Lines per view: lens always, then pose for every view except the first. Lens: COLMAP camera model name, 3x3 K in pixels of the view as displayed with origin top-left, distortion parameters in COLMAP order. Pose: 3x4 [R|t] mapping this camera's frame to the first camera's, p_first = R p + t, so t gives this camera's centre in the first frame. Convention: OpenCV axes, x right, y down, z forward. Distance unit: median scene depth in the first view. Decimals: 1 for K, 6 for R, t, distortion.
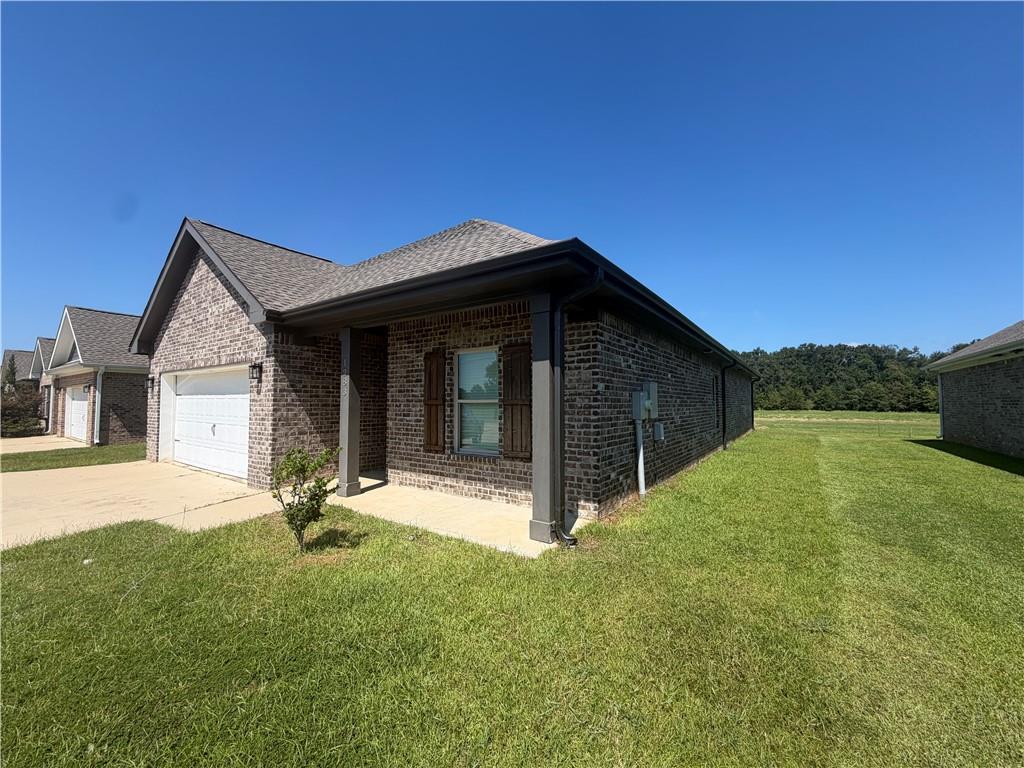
lens RADIAL K [[412.1, 0, 511.5], [0, 412.1, 383.7], [0, 0, 1]] dist [-0.002255, -0.000025]
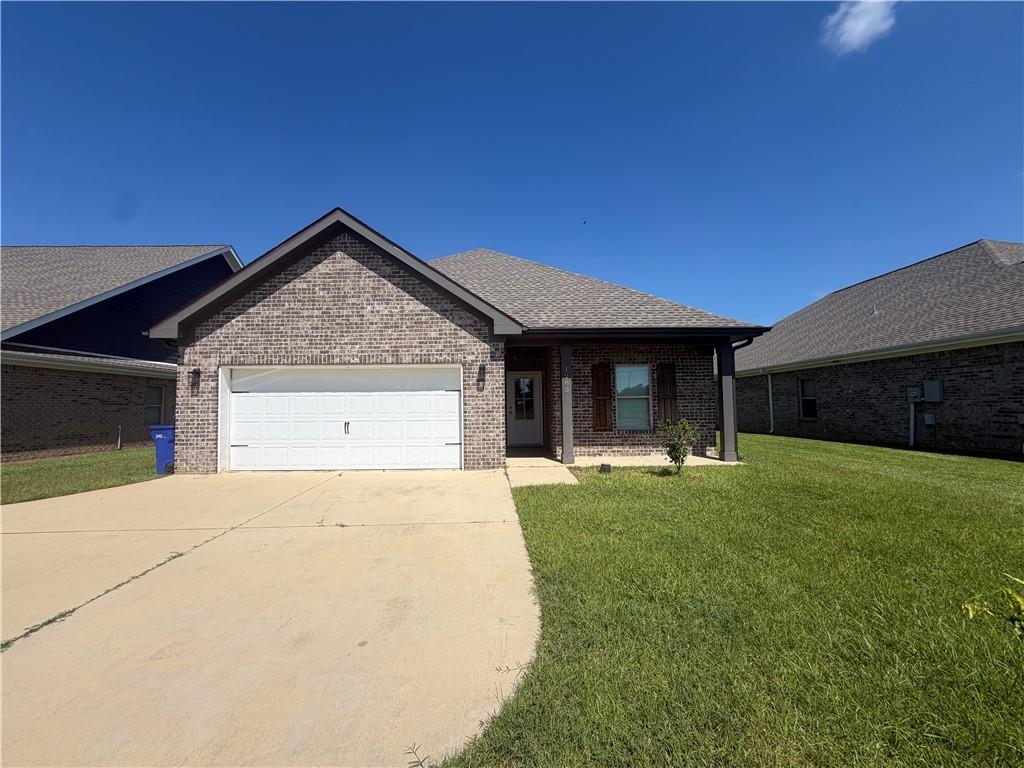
lens RADIAL K [[412.1, 0, 510.9], [0, 412.1, 385.0], [0, 0, 1]] dist [-0.002255, -0.000025]
pose [[0.803820, 0.023548, 0.594407, -1.385452], [-0.015380, 0.999705, -0.018806, 0.032020], [-0.594674, 0.005974, 0.803945, -0.017893]]
